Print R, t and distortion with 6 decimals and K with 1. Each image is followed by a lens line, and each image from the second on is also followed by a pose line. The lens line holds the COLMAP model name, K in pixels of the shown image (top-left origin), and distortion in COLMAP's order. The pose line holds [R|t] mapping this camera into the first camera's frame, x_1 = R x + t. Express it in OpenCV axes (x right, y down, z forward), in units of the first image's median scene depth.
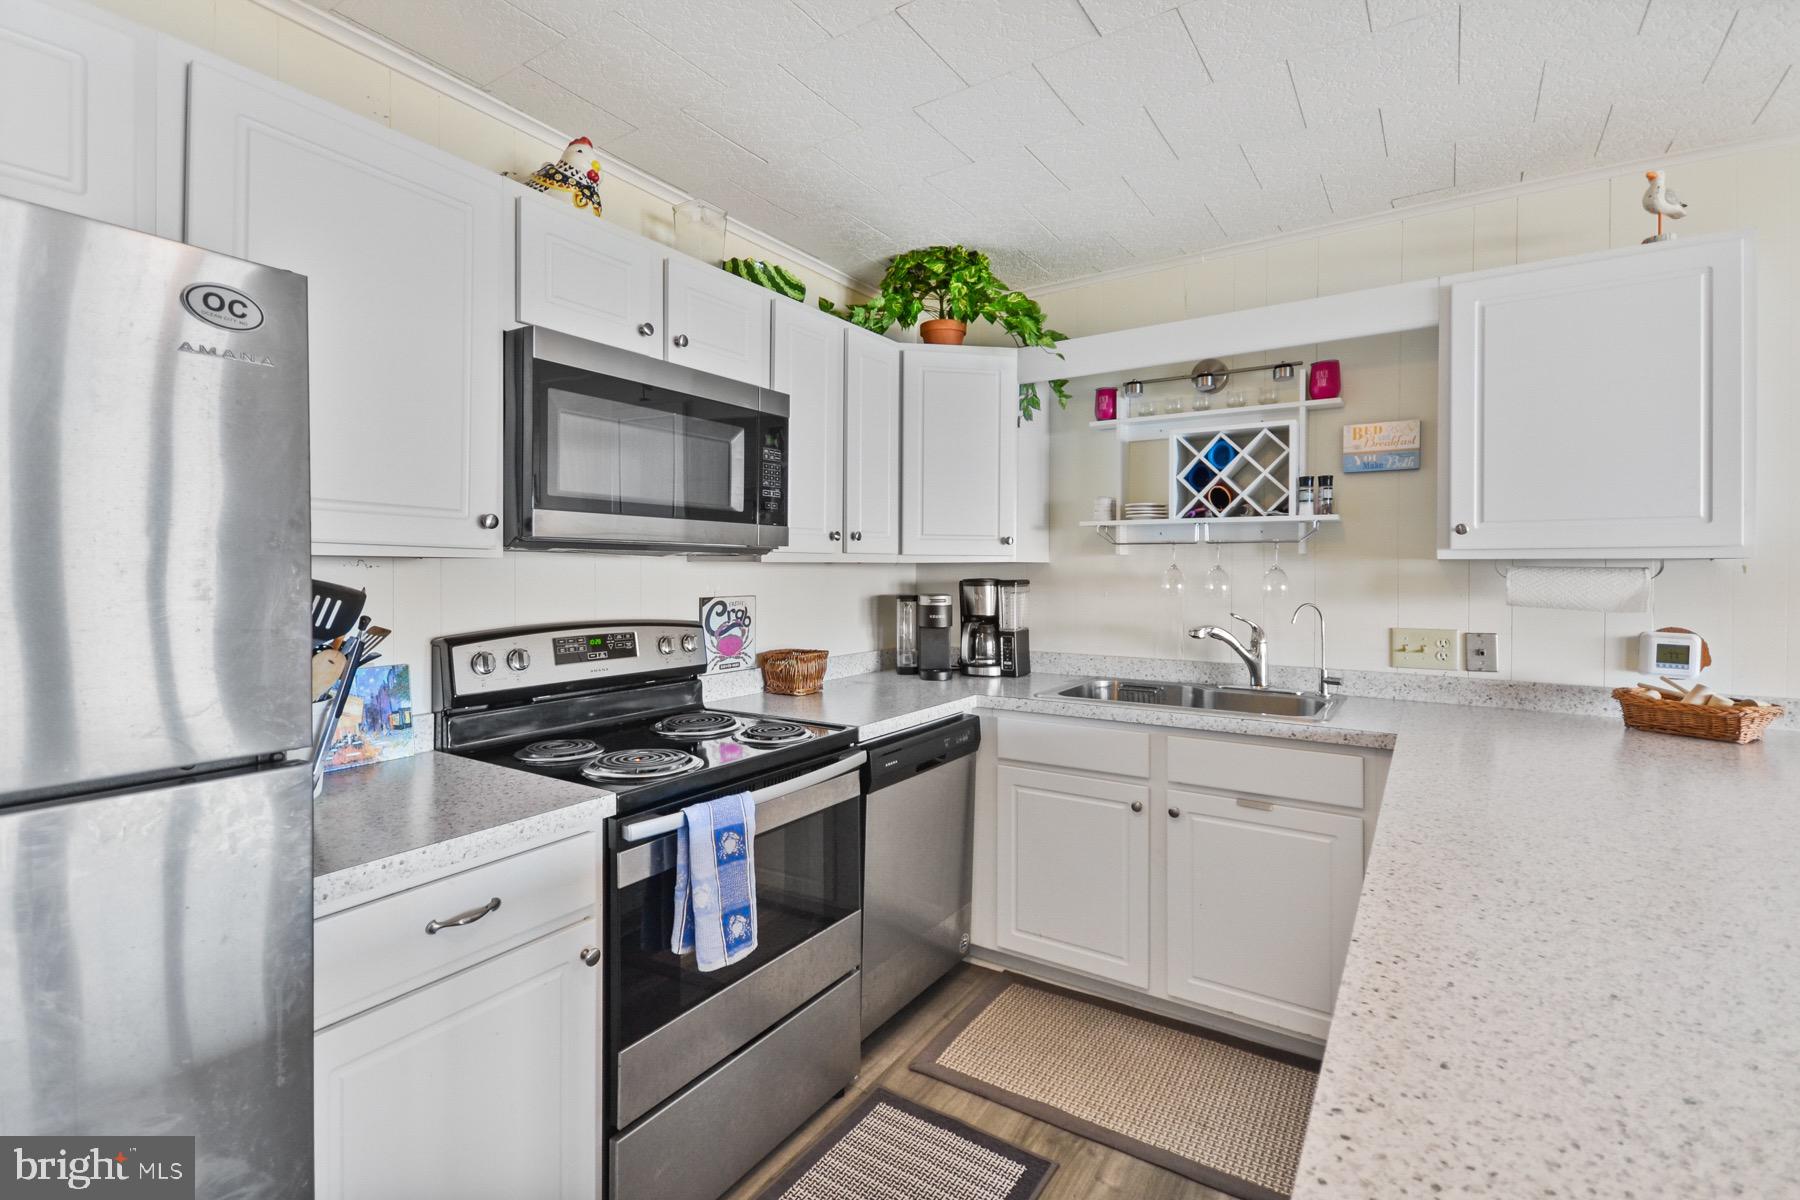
lens RADIAL K [[826.5, 0, 877.9], [0, 826.5, 570.6], [0, 0, 1]] dist [0.021553, -0.010593]
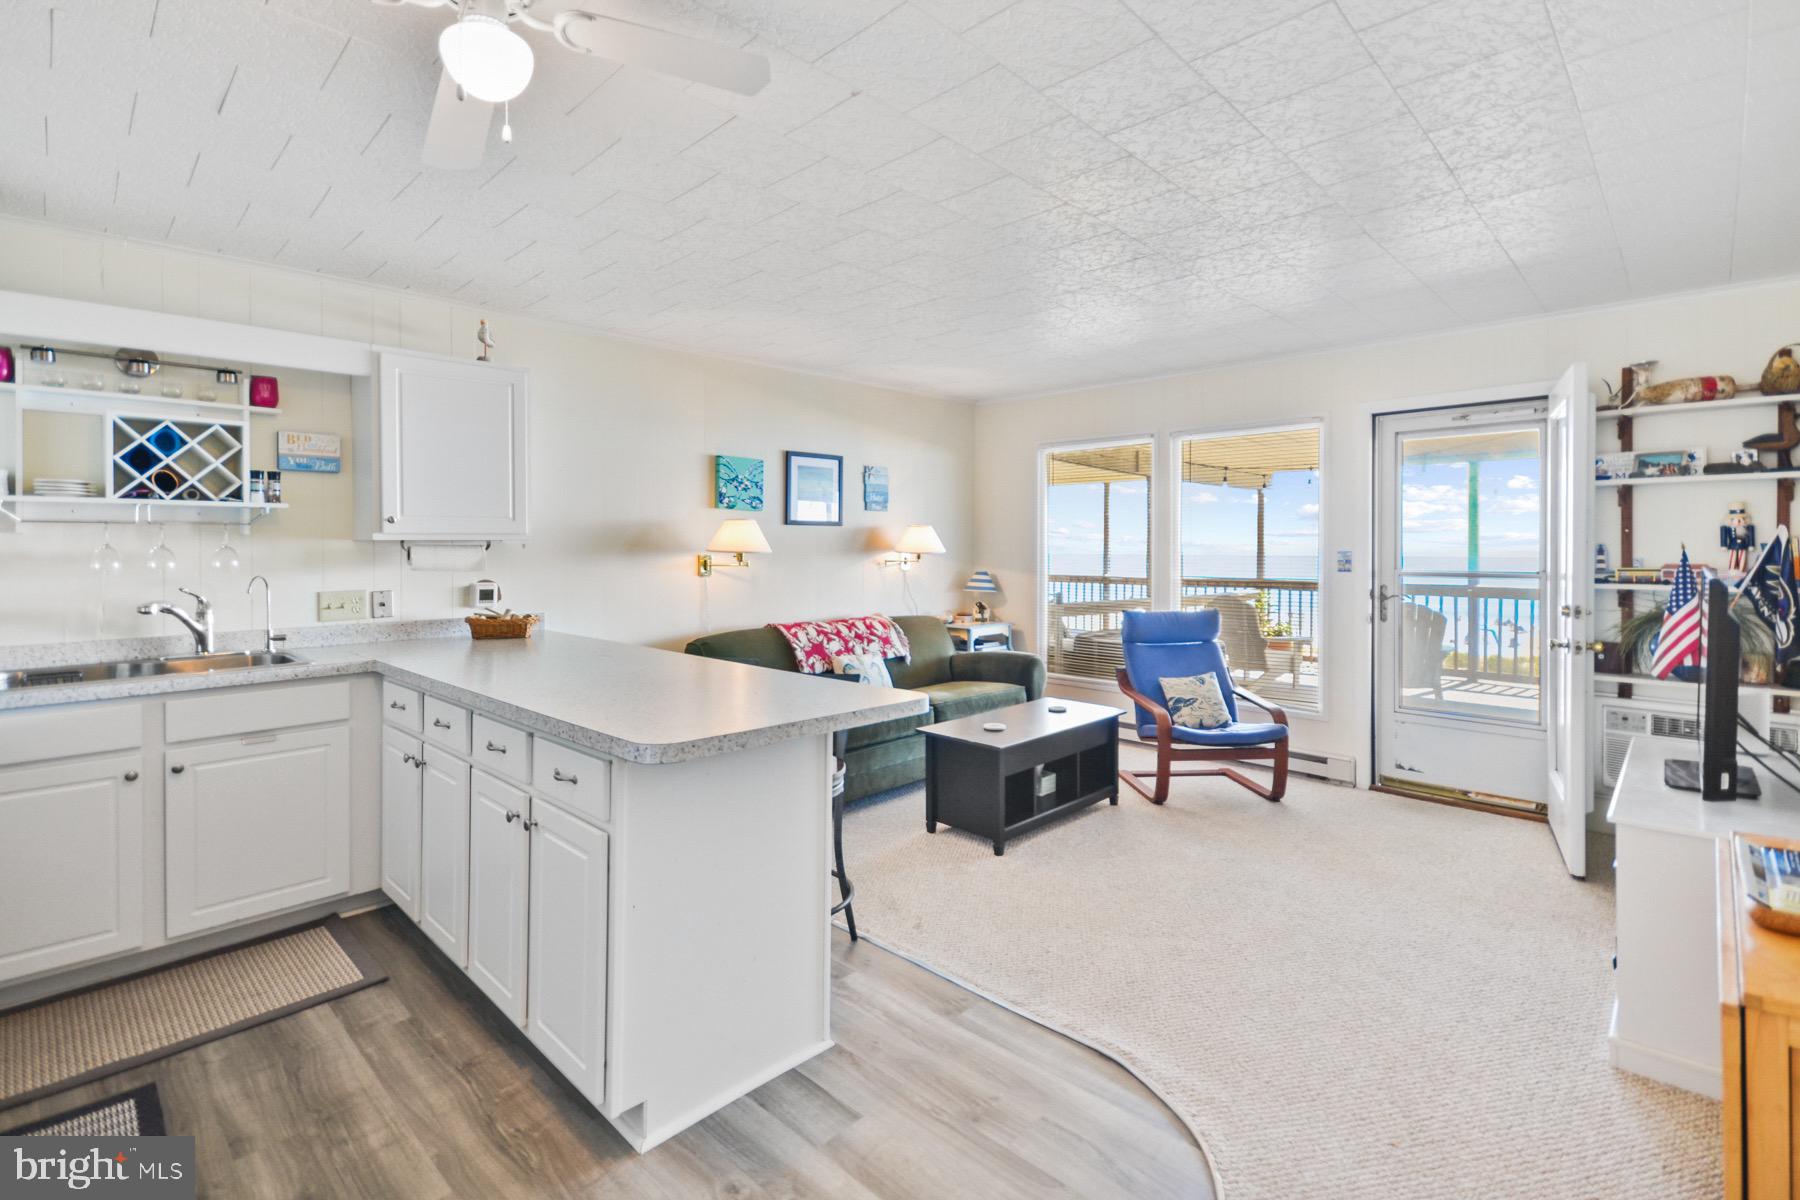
lens RADIAL K [[823.4, 0, 903.8], [0, 823.4, 559.4], [0, 0, 1]] dist [-0.001605, 0.000015]
pose [[0.173143, -0.021072, 0.984671, -0.520009], [0.007062, 0.999772, 0.020153, -0.001947], [-0.984871, 0.003464, 0.173252, -0.135049]]
